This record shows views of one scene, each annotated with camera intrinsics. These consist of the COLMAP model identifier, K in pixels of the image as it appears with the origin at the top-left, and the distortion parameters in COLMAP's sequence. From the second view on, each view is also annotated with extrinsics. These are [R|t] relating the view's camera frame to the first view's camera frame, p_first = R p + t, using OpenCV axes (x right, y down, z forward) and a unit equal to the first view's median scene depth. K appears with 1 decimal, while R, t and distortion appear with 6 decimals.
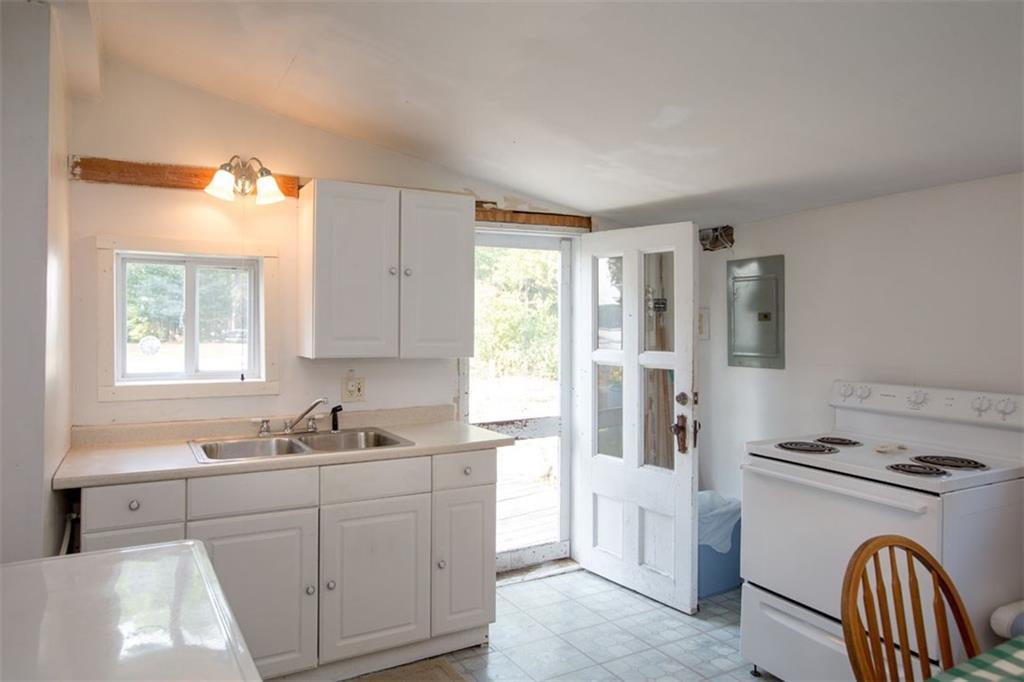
lens RADIAL K [[692.4, 0, 512.0], [0, 692.4, 341.0], [0, 0, 1]] dist [-0.000542, -0.000195]
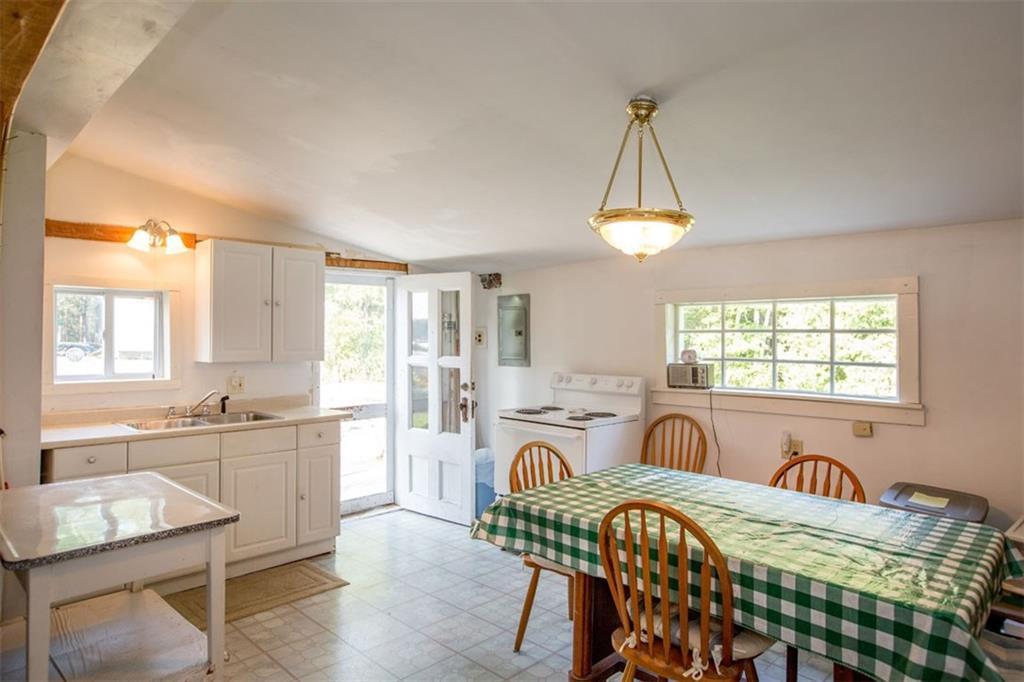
lens RADIAL K [[641.5, 0, 512.0], [0, 641.5, 341.0], [0, 0, 1]] dist [-0.026581, 0.000961]
pose [[0.970600, -0.002128, 0.240690, 0.004257], [0.006368, 0.999838, -0.016842, 0.006094], [-0.240615, 0.017880, 0.970456, -0.389690]]
